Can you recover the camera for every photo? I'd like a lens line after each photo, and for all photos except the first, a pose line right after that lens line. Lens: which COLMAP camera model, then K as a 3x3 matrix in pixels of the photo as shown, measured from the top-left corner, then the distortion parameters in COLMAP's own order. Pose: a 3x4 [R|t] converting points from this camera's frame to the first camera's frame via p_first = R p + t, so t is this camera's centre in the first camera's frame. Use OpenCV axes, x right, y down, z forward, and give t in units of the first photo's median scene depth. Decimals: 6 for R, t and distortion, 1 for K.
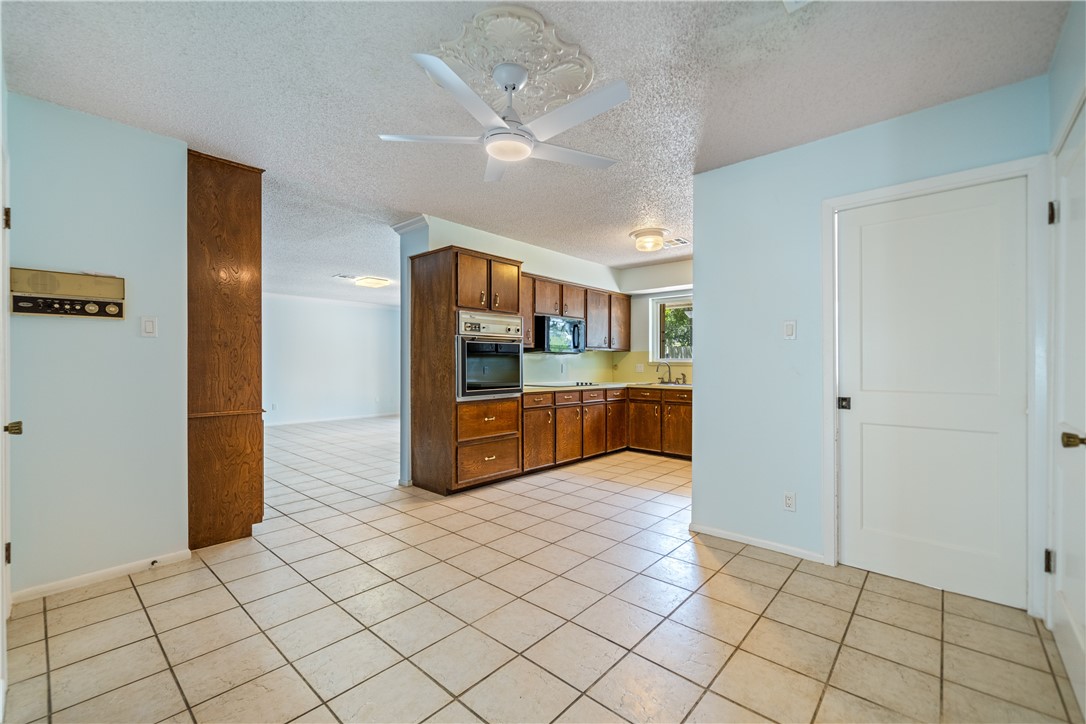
lens RADIAL K [[452.6, 0, 548.0], [0, 452.6, 370.3], [0, 0, 1]] dist [-0.000993, 0.000155]
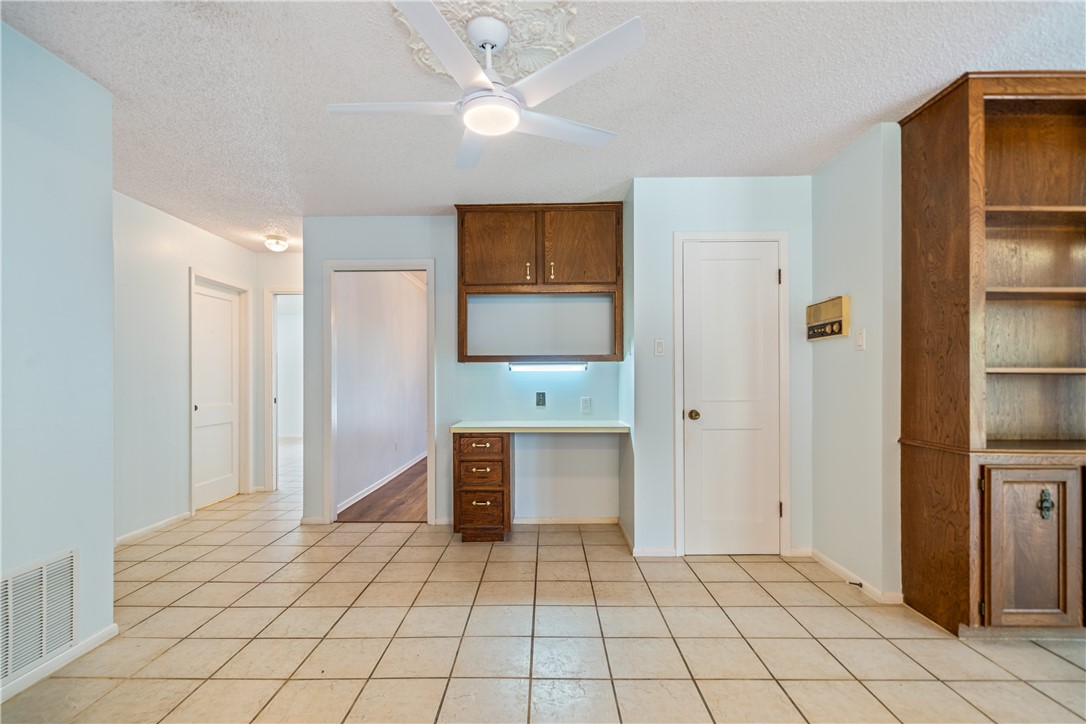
lens RADIAL K [[512.1, 0, 532.5], [0, 512.1, 375.5], [0, 0, 1]] dist [-0.002441, 0.001804]
pose [[-0.770560, 0.001345, -0.637366, 0.182150], [-0.006291, 0.999933, 0.009717, -0.012855], [0.637336, 0.011497, -0.770500, 0.710609]]
